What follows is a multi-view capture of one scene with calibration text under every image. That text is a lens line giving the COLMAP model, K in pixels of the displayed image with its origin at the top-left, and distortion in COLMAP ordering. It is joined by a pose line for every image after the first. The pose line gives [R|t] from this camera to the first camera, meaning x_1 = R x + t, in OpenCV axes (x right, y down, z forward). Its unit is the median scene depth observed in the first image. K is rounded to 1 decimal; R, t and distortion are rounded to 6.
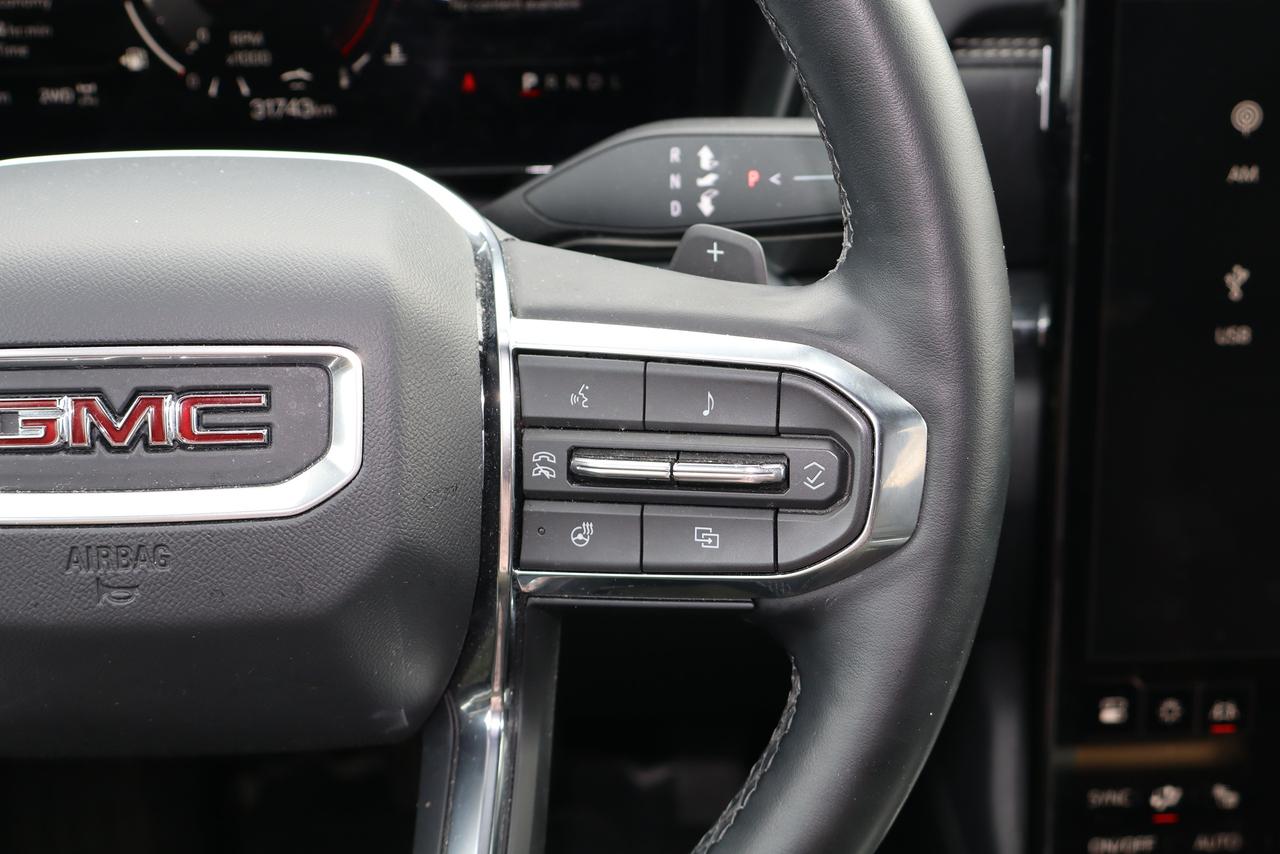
lens RADIAL K [[1719.4, 0, 579.2], [0, 1719.4, 428.0], [0, 0, 1]] dist [0.012355, -0.003618]
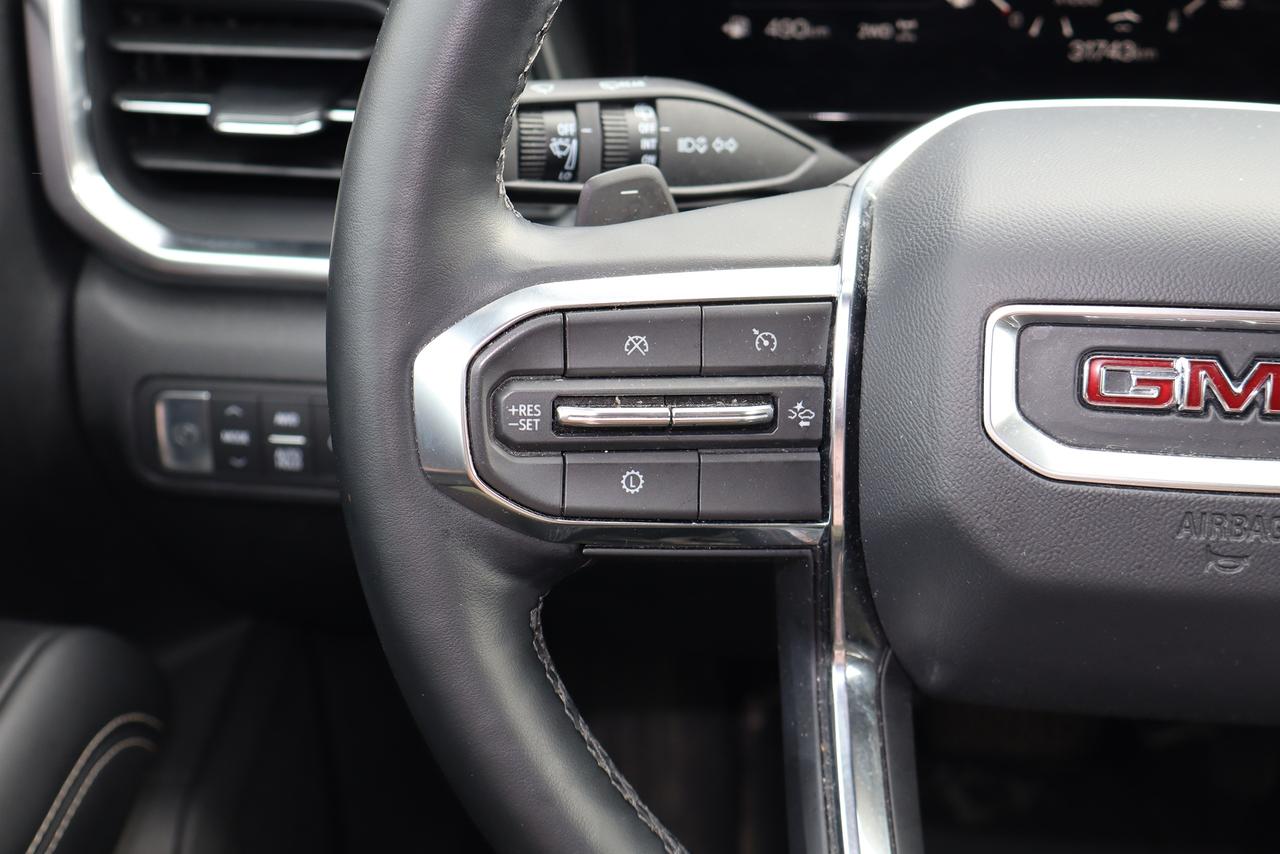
lens RADIAL K [[1724.6, 0, 640.0], [0, 1724.6, 427.0], [0, 0, 1]] dist [-0.002418, -0.007825]
pose [[0.983420, 0.067357, -0.168368, -0.412136], [-0.060199, 0.997067, 0.047268, -0.006433], [0.171058, -0.036349, 0.984590, -0.019164]]
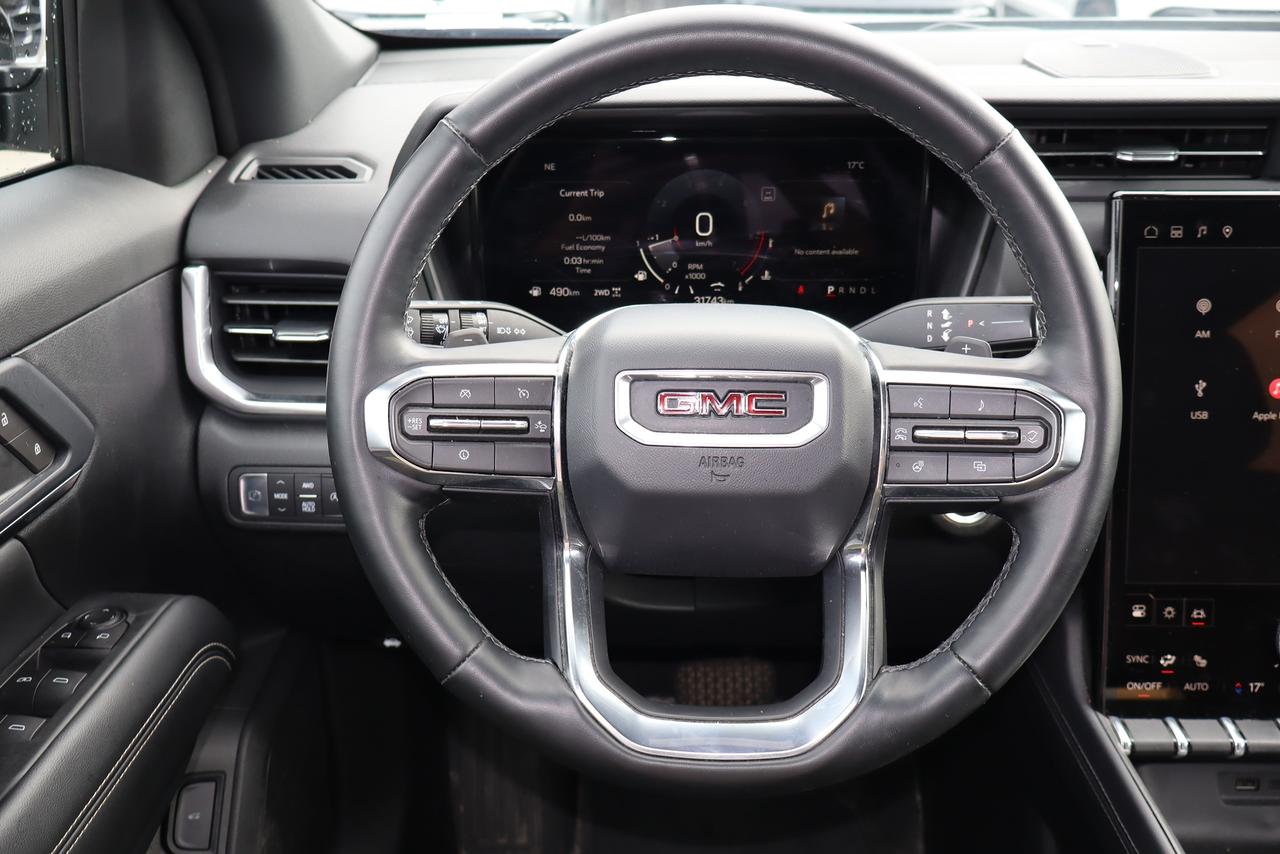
lens RADIAL K [[1044.6, 0, 635.5], [0, 1044.6, 408.6], [0, 0, 1]] dist [0.005624, -0.006286]
pose [[0.996453, 0.023805, -0.080710, -0.255913], [-0.034448, 0.990496, -0.133155, 0.181854], [0.076773, 0.135463, 0.987803, -0.362118]]
